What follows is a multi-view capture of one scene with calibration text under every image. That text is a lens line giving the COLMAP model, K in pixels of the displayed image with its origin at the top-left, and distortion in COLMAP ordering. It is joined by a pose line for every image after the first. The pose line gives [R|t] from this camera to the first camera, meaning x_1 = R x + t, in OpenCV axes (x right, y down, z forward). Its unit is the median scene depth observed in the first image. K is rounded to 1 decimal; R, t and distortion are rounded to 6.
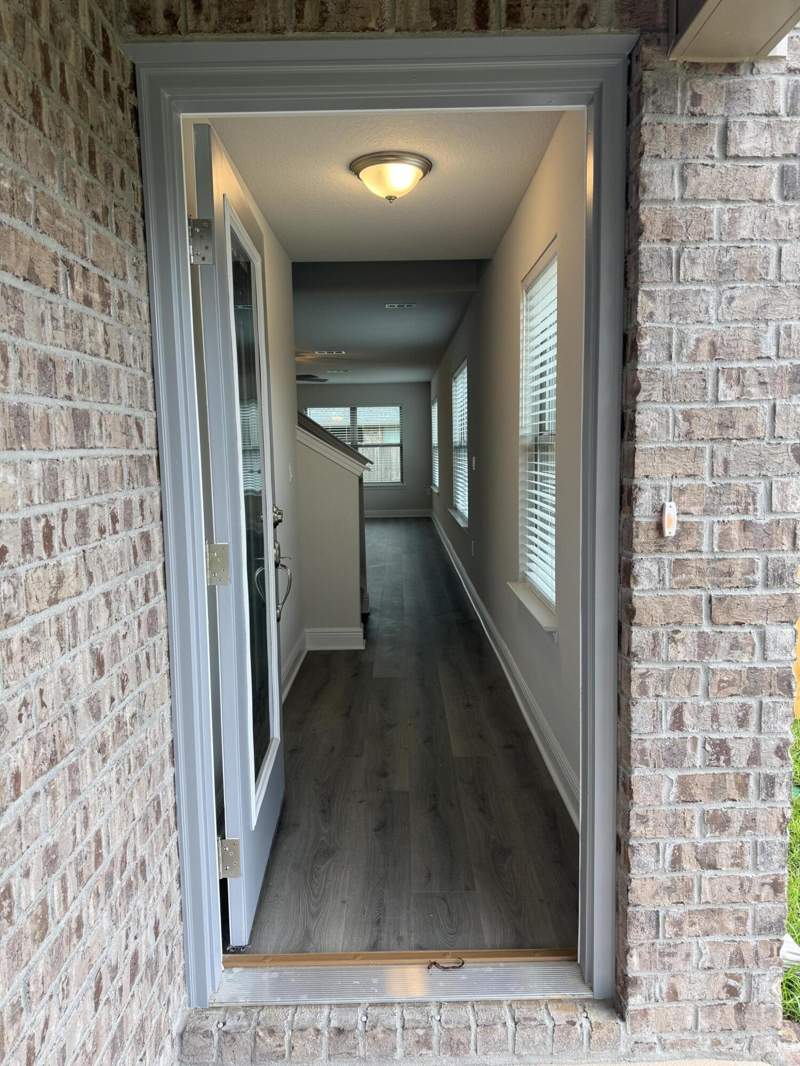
lens RADIAL K [[736.2, 0, 402.9], [0, 736.2, 530.2], [0, 0, 1]] dist [0.030024, -0.032797]
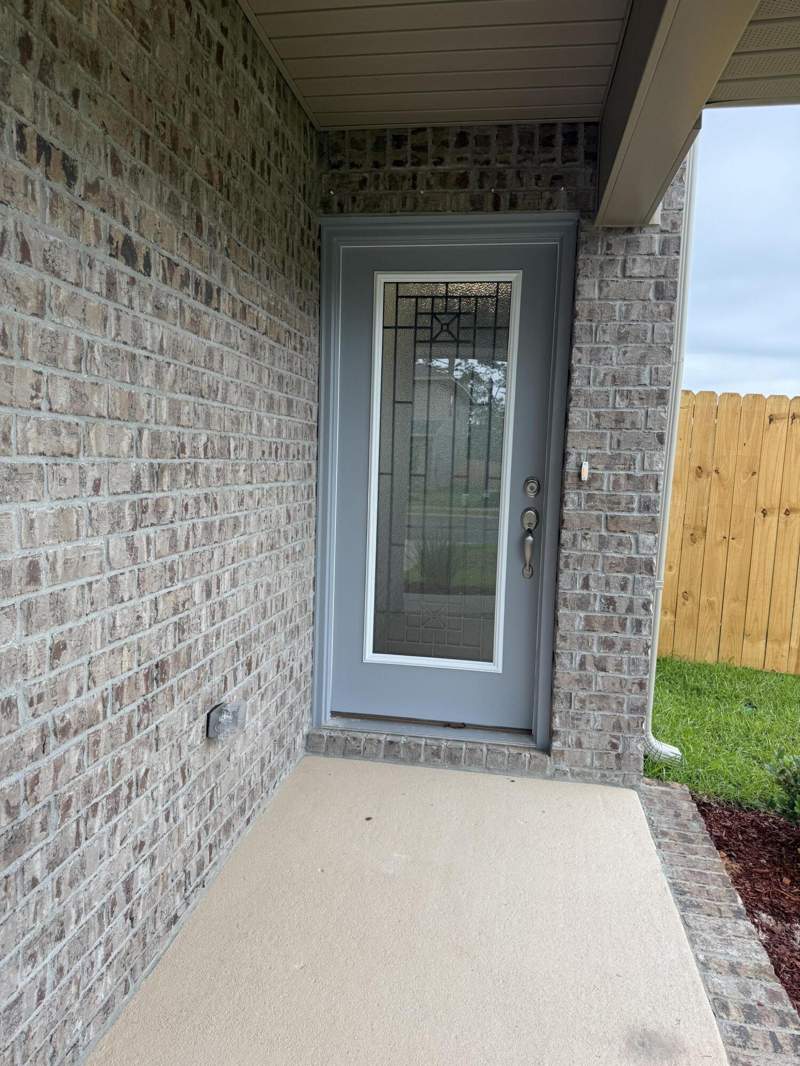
lens RADIAL K [[736.2, 0, 392.7], [0, 736.2, 540.3], [0, 0, 1]] dist [0.030024, -0.032797]
pose [[0.984270, 0.066434, -0.163703, 0.203880], [-0.067510, 0.997718, -0.001013, 0.194049], [0.163262, 0.012049, 0.986509, -0.897655]]
